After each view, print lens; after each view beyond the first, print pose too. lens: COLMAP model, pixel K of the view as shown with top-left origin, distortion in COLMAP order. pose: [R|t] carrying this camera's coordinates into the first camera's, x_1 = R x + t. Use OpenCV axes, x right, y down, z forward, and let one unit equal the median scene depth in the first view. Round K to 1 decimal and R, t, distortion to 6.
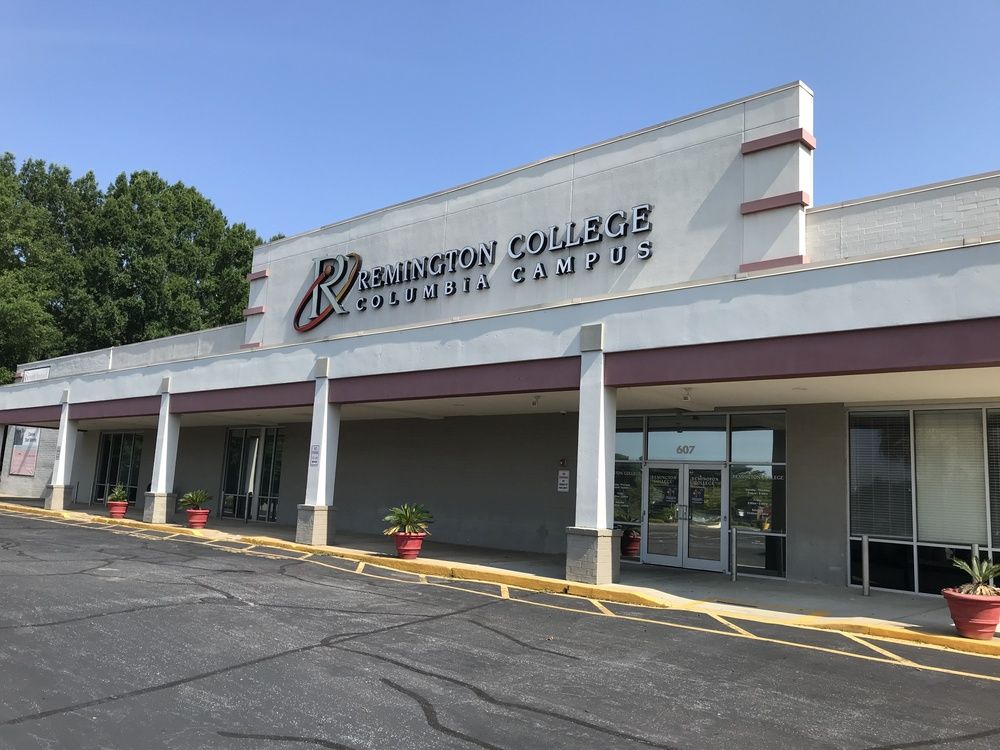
lens RADIAL K [[819.4, 0, 492.4], [0, 819.4, 372.3], [0, 0, 1]] dist [0.036309, -0.009745]
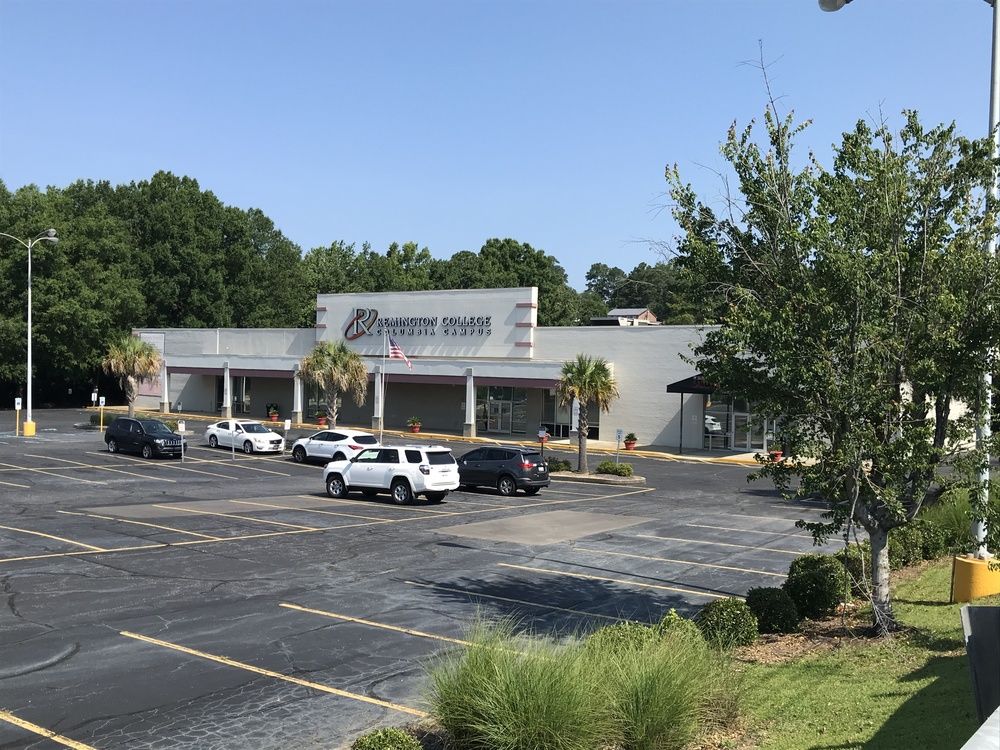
lens RADIAL K [[968.9, 0, 506.8], [0, 968.9, 379.9], [0, 0, 1]] dist [0.014603, 0.000000]
pose [[0.992467, -0.028442, 0.119163, -0.122868], [0.008791, 0.986704, 0.162289, -0.378138], [-0.122194, -0.160019, 0.979522, -1.742260]]
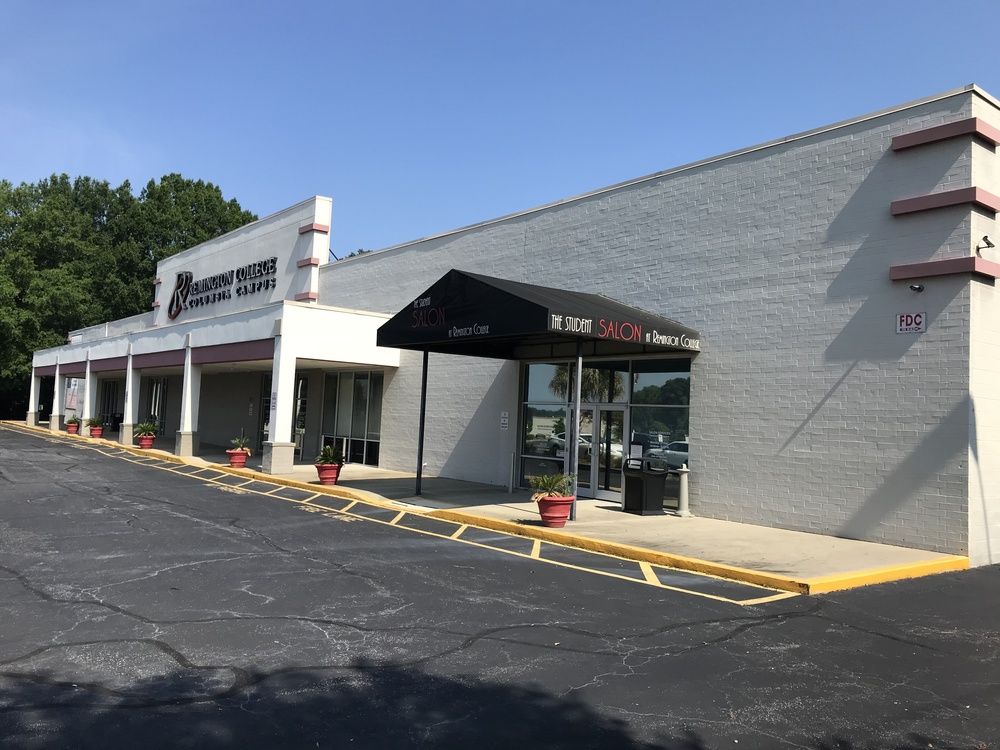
lens RADIAL K [[819.4, 0, 494.3], [0, 819.4, 366.5], [0, 0, 1]] dist [0.036309, -0.009745]
pose [[0.987086, -0.021404, -0.158754, 0.656818], [0.033561, 0.996671, 0.074295, -0.055854], [0.156635, -0.078664, 0.984519, -0.506429]]
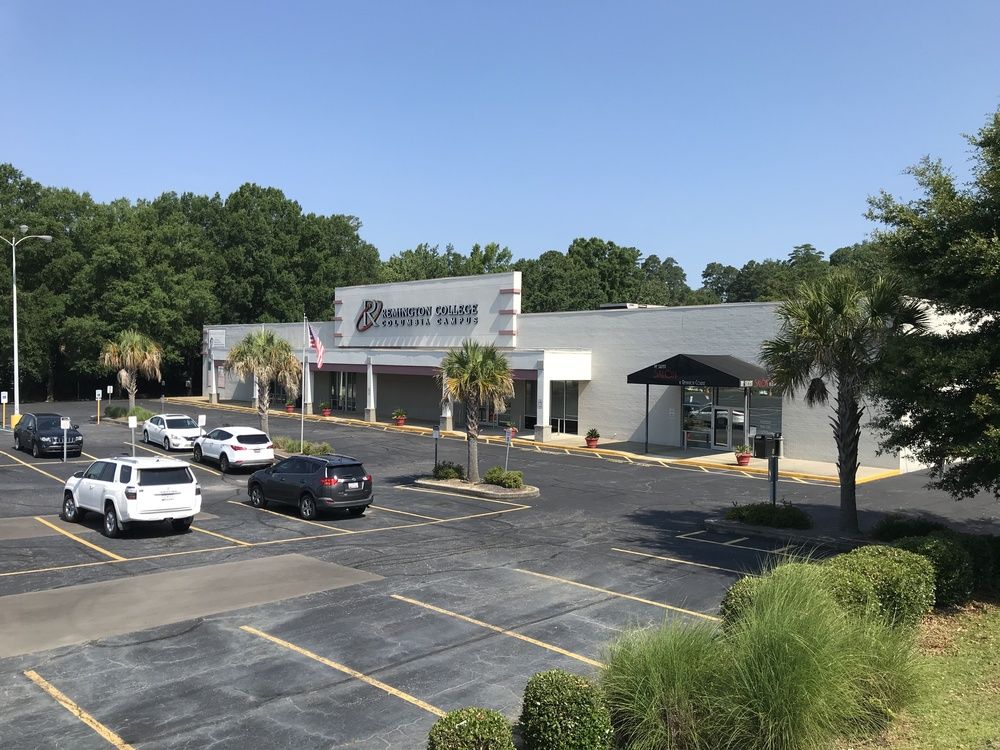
lens RADIAL K [[819.4, 0, 498.0], [0, 819.4, 382.2], [0, 0, 1]] dist [0.036309, -0.009745]
pose [[0.997335, -0.036048, -0.063432, 0.302821], [0.046541, 0.983889, 0.172616, -0.294482], [0.056187, -0.175108, 0.982945, -1.299547]]
